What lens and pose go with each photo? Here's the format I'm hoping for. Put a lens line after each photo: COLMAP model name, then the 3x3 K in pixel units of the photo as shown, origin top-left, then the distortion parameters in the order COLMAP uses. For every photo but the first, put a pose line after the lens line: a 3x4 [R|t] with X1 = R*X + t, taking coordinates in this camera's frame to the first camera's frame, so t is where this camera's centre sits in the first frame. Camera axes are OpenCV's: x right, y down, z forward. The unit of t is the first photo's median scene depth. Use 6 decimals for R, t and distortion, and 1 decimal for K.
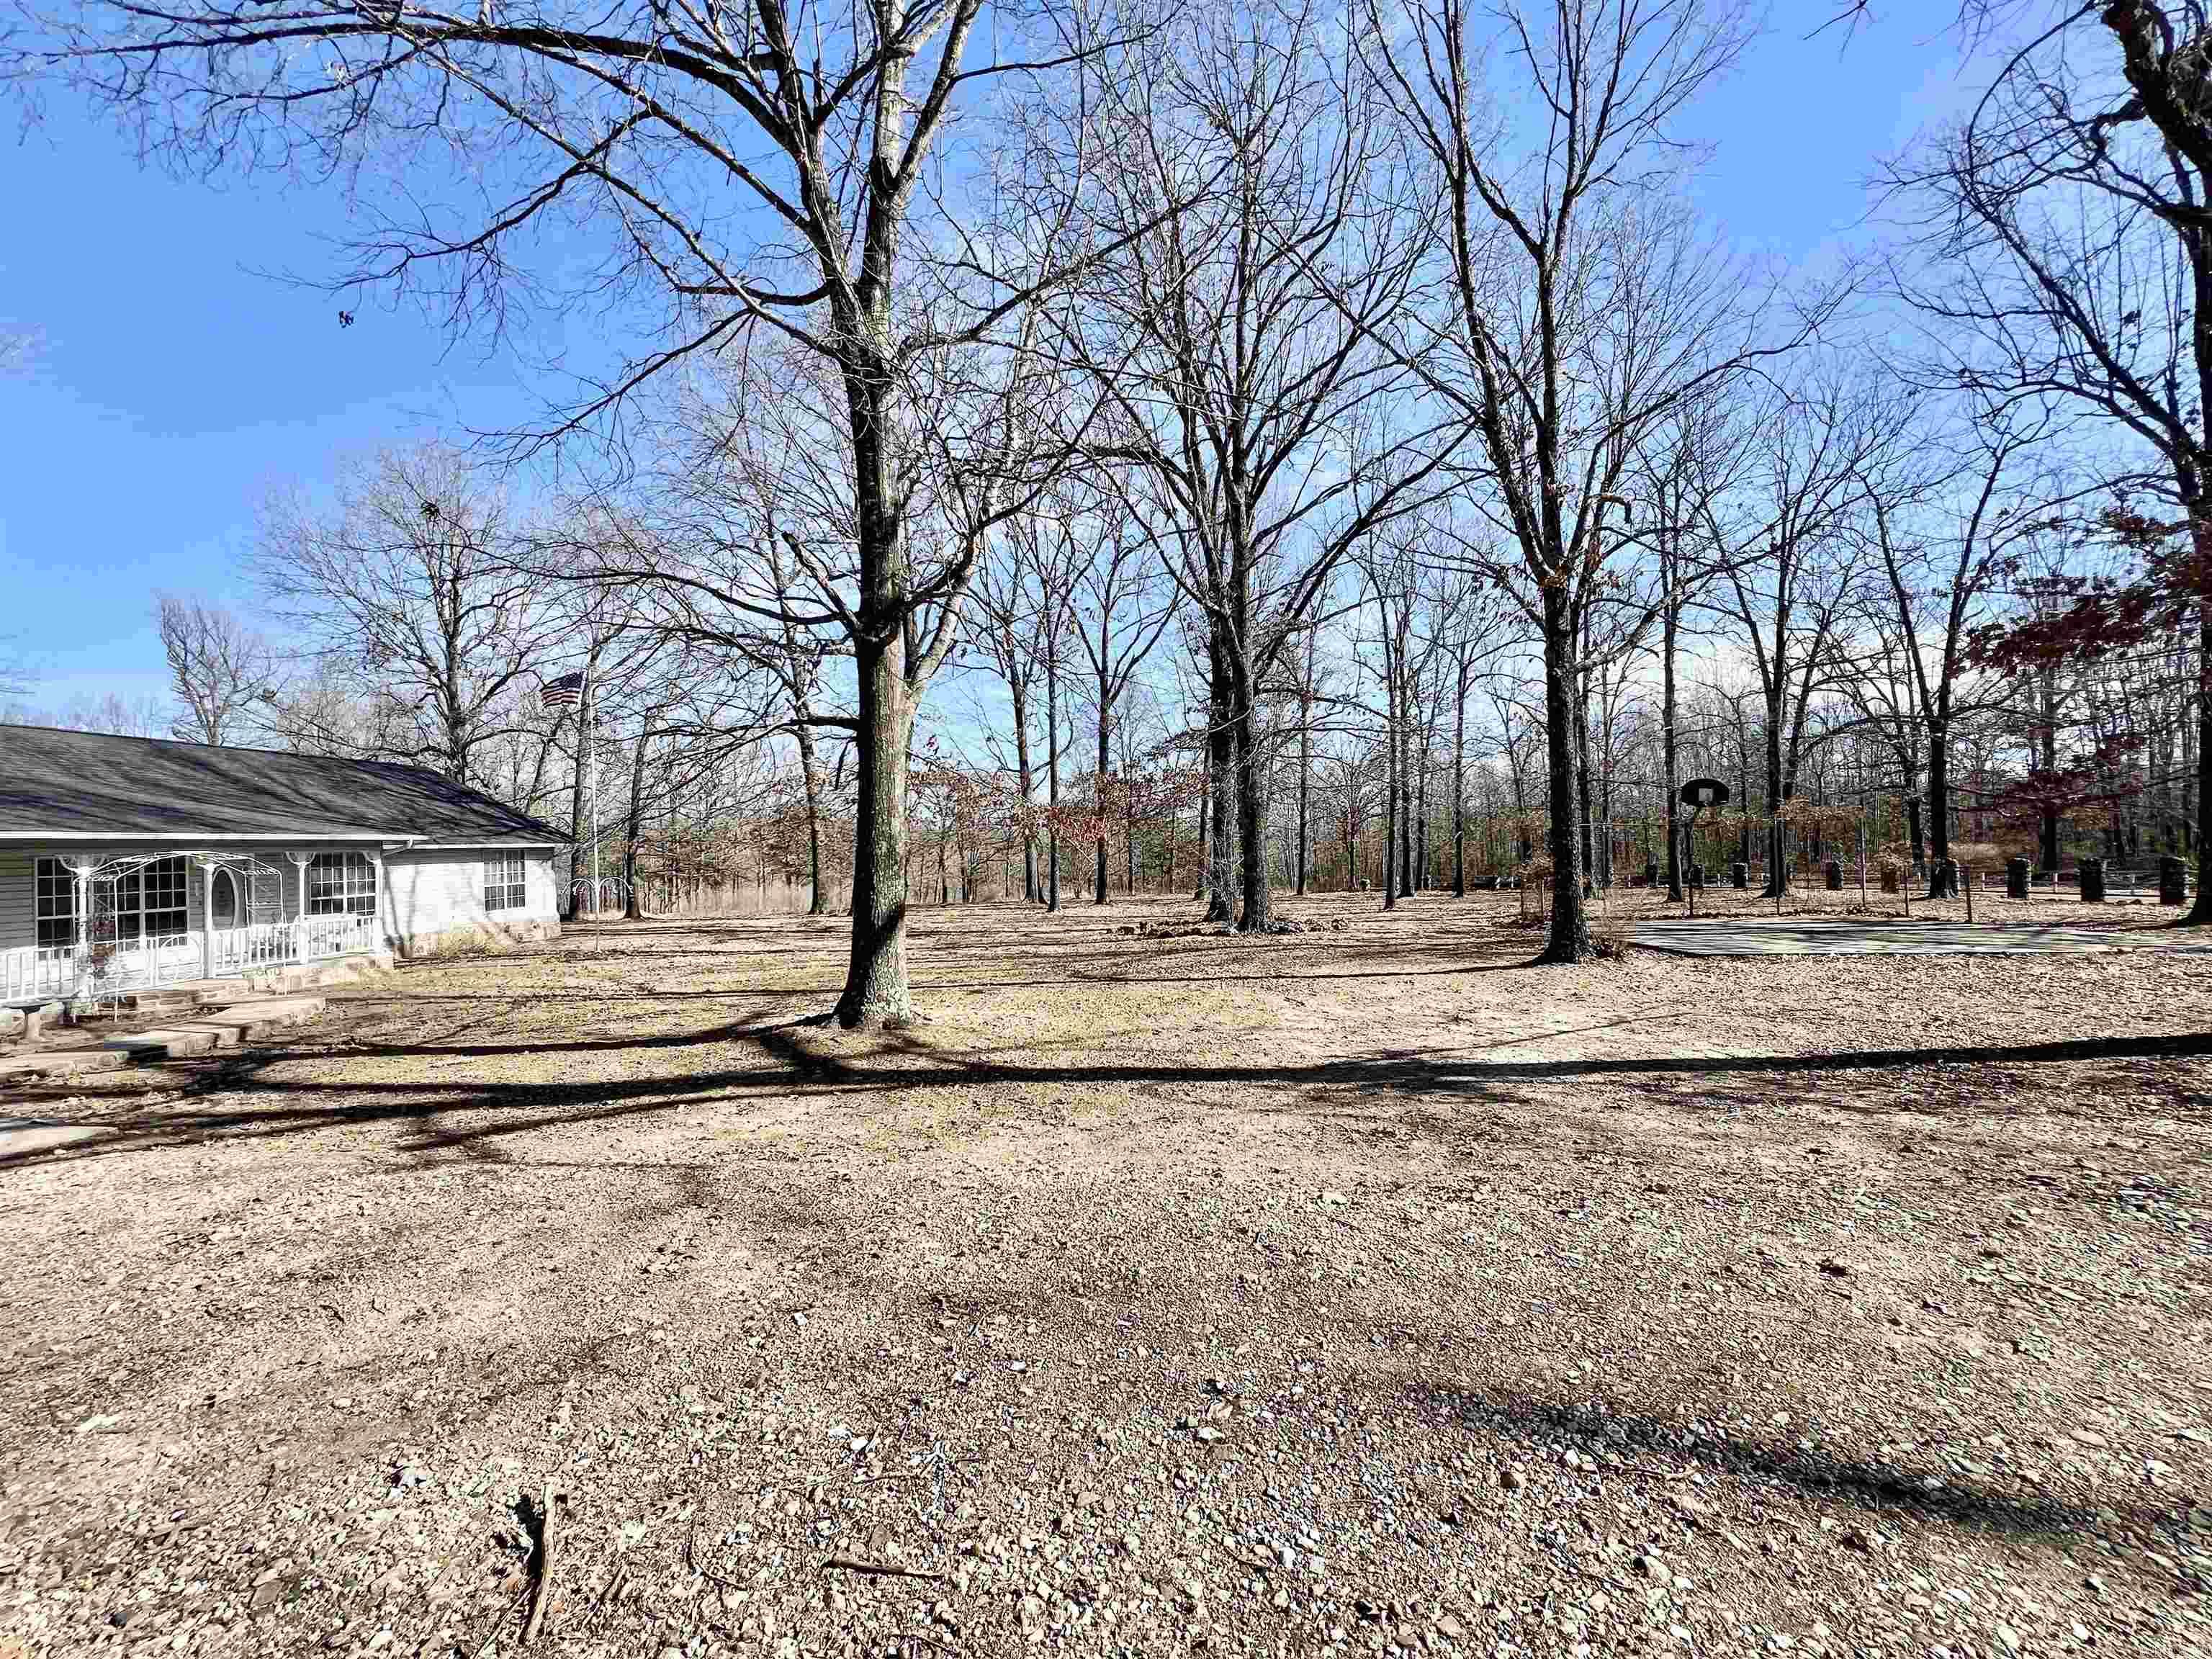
lens RADIAL K [[887.2, 0, 1106.7], [0, 887.2, 835.5], [0, 0, 1]] dist [0.003503, 0.000179]
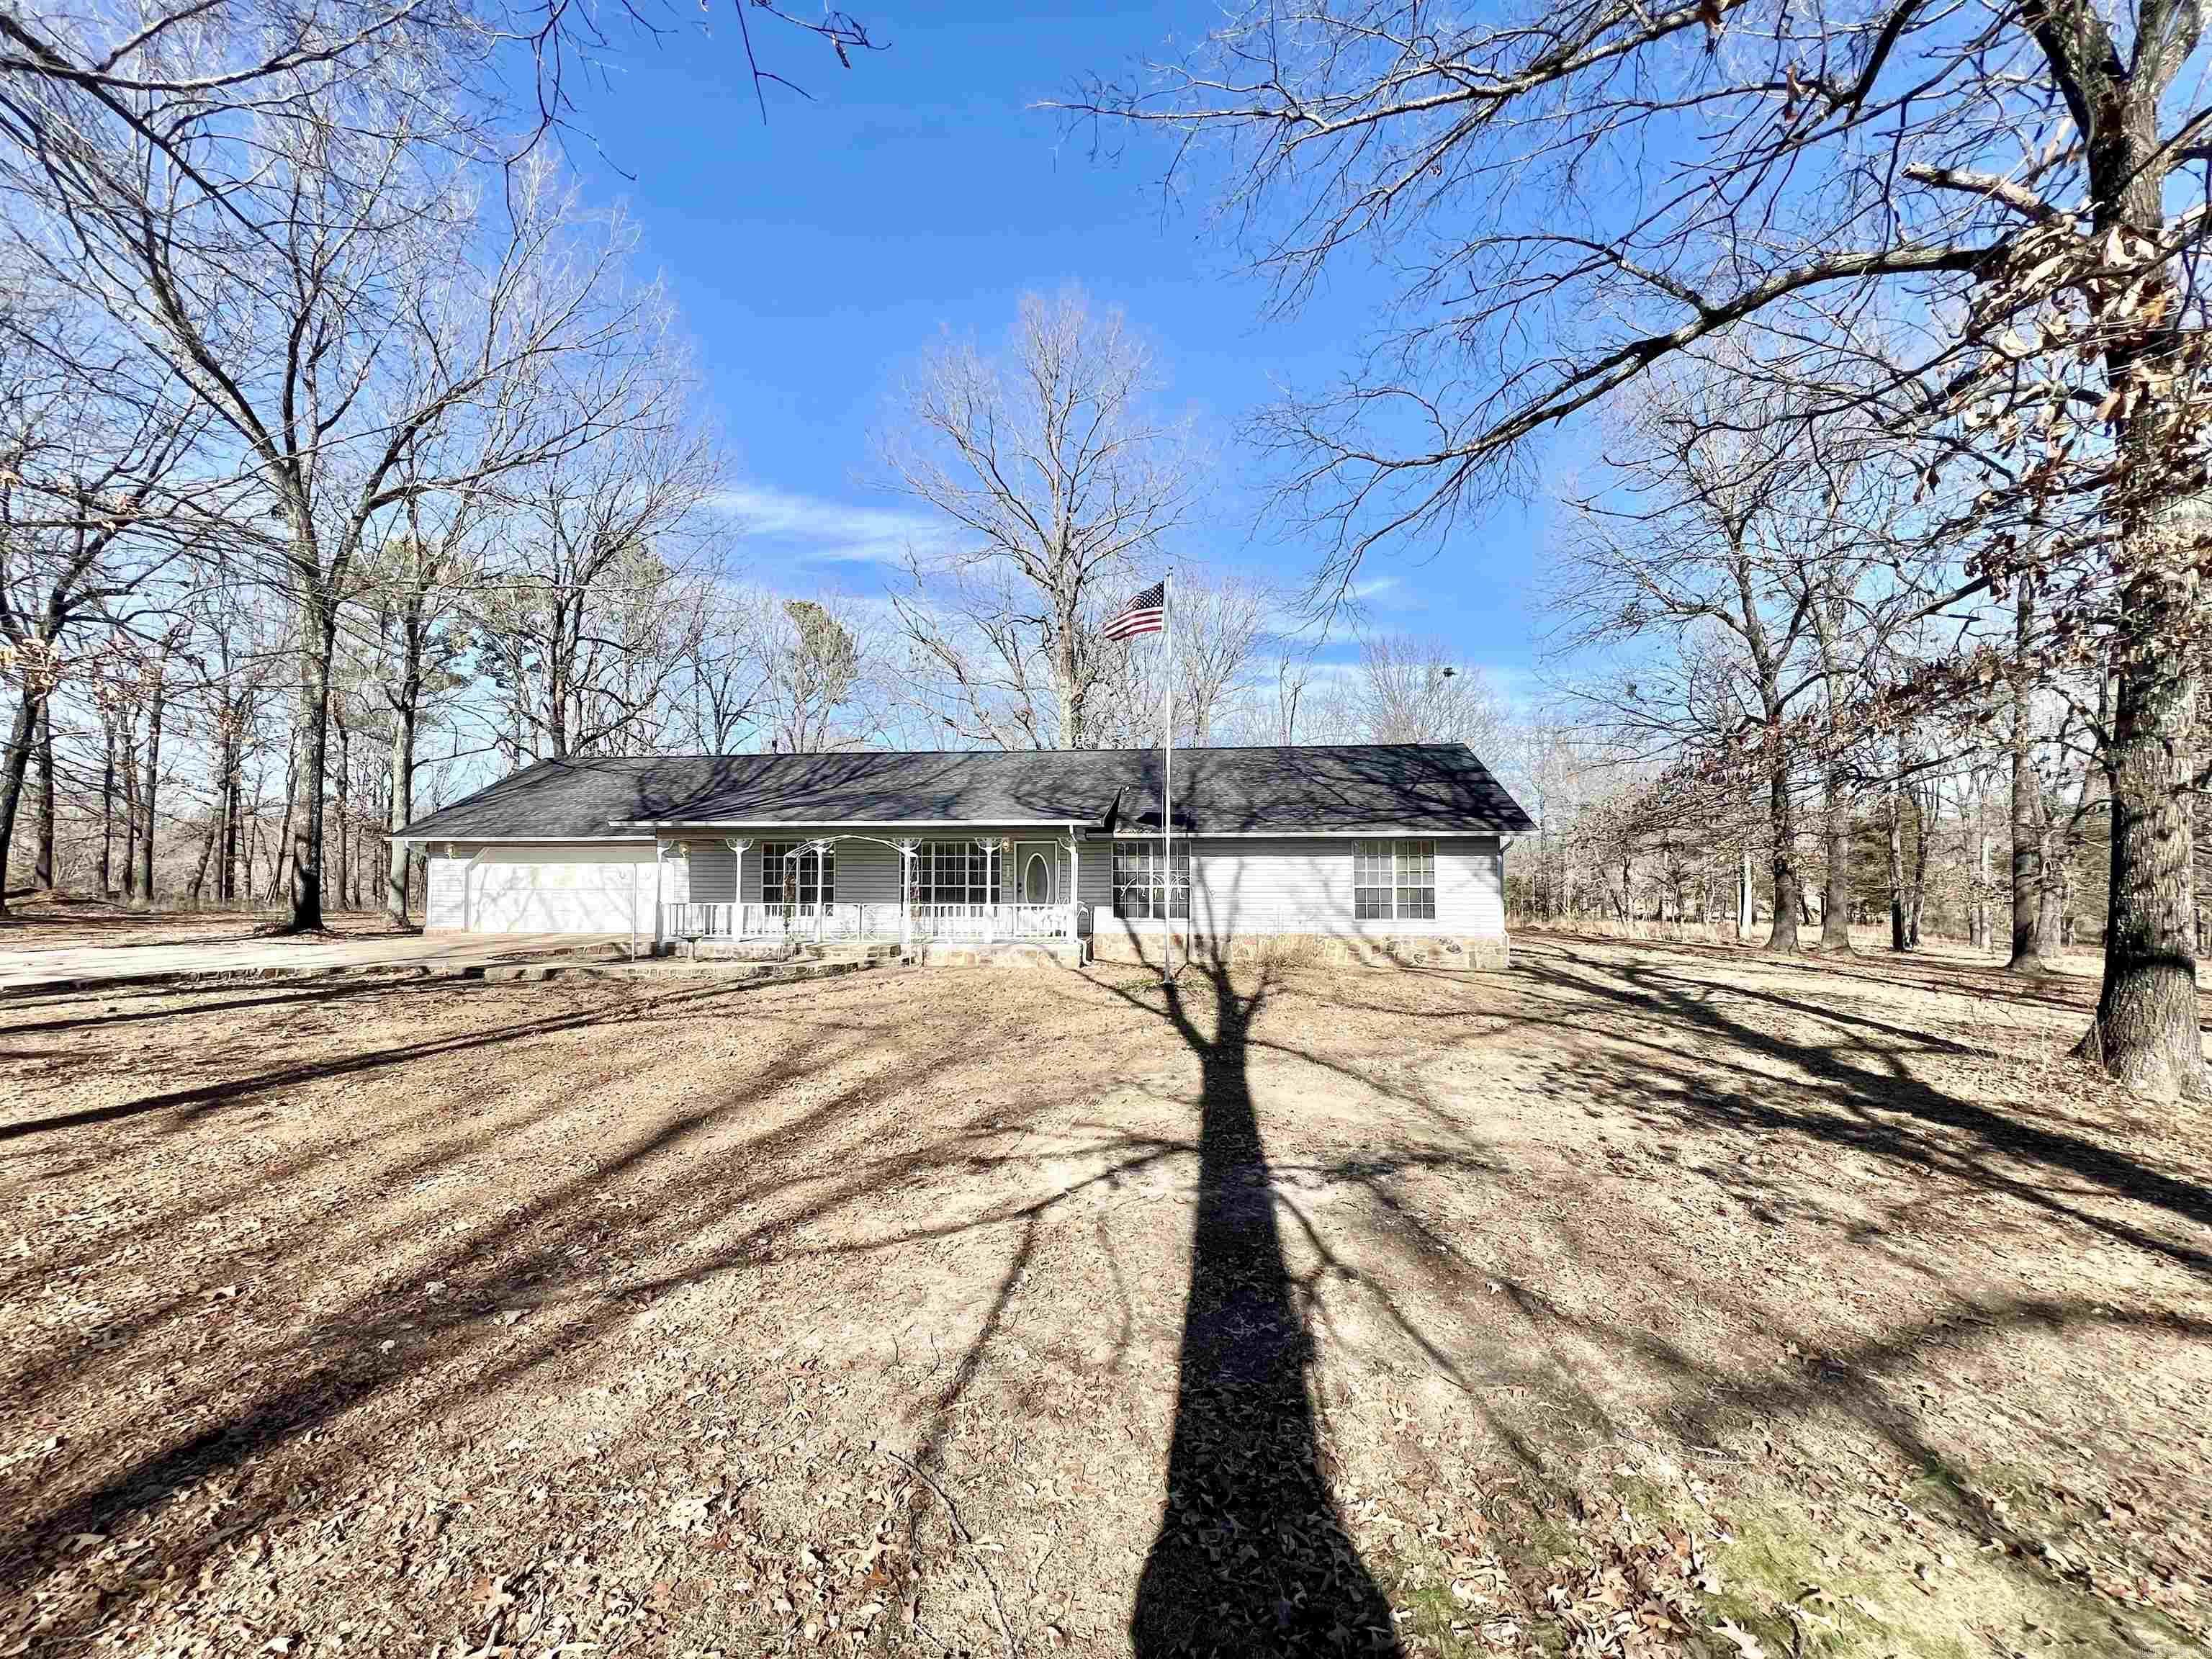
lens RADIAL K [[887.2, 0, 1106.7], [0, 887.2, 835.5], [0, 0, 1]] dist [0.003503, 0.000179]
pose [[-0.073242, 0.003800, -0.997307, 0.151691], [0.008777, 0.999956, 0.003165, 0.012545], [0.997276, -0.008521, -0.073273, 1.375332]]
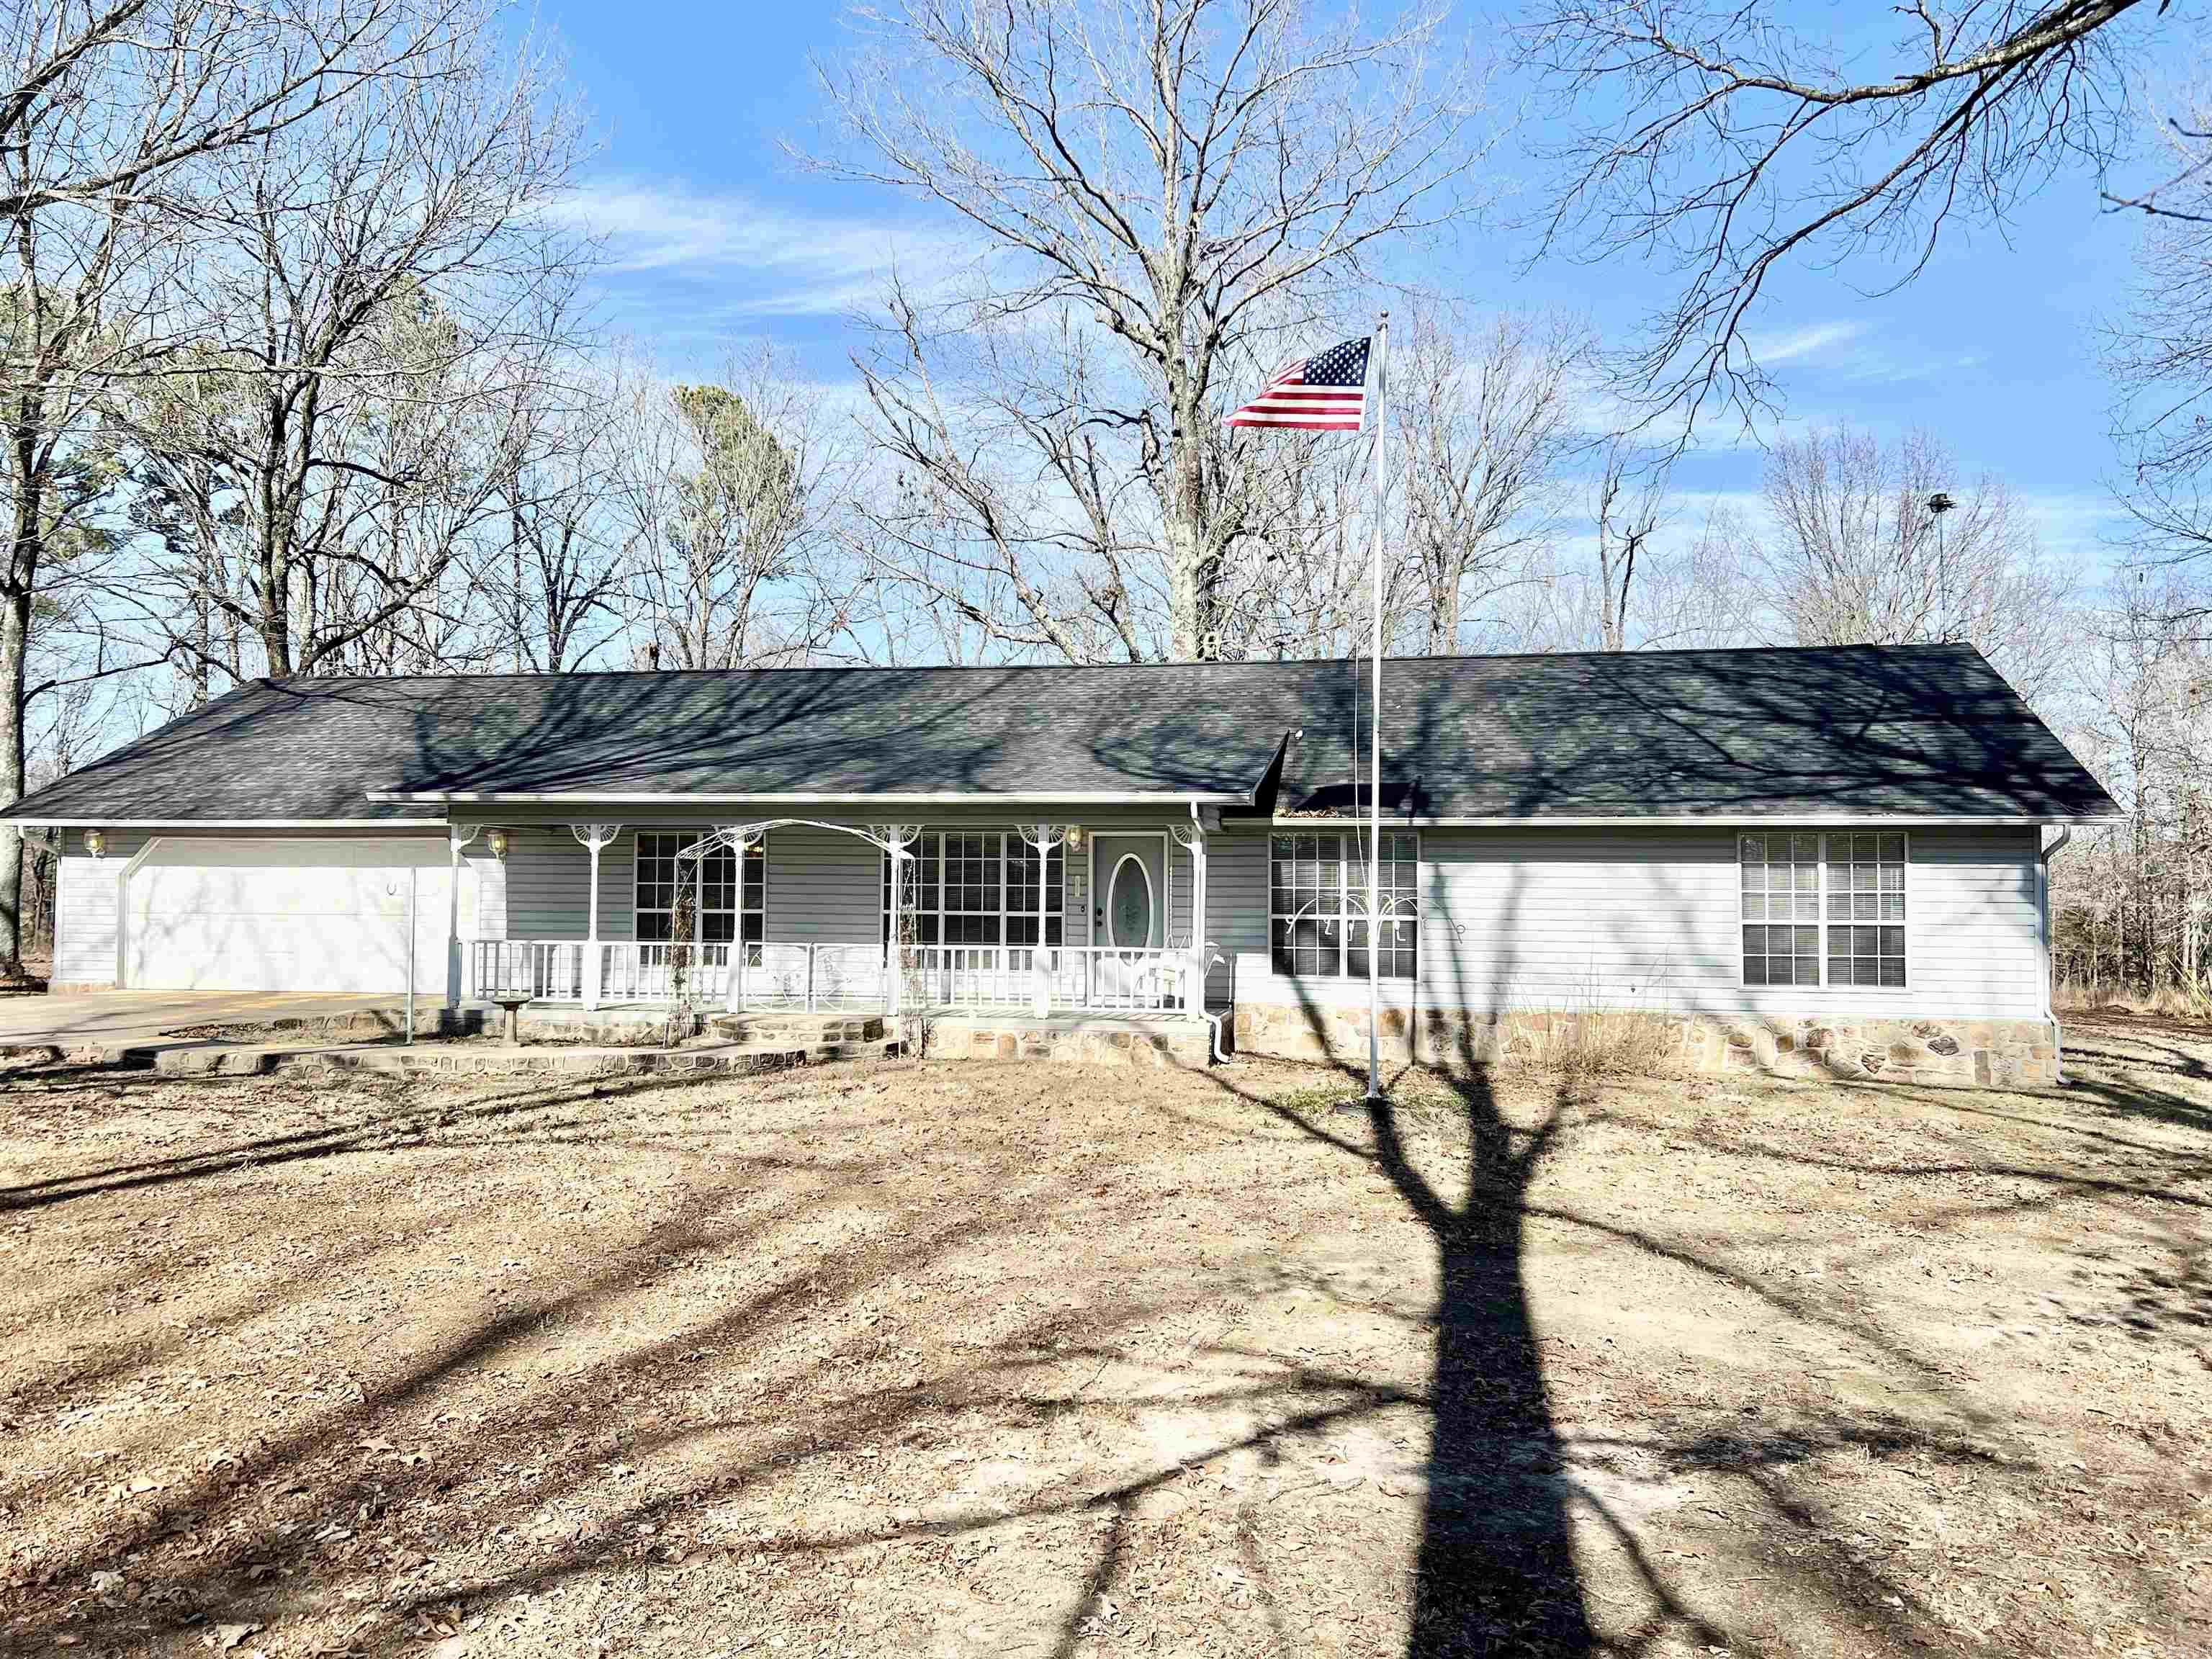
lens RADIAL K [[1663.1, 0, 1112.8], [0, 1663.1, 837.2], [0, 0, 1]] dist [0.087462, -0.096952]
pose [[-0.162394, 0.011921, -0.986654, 0.165063], [0.005223, 0.999923, 0.011222, 0.013804], [0.986712, -0.003331, -0.162444, 1.377509]]
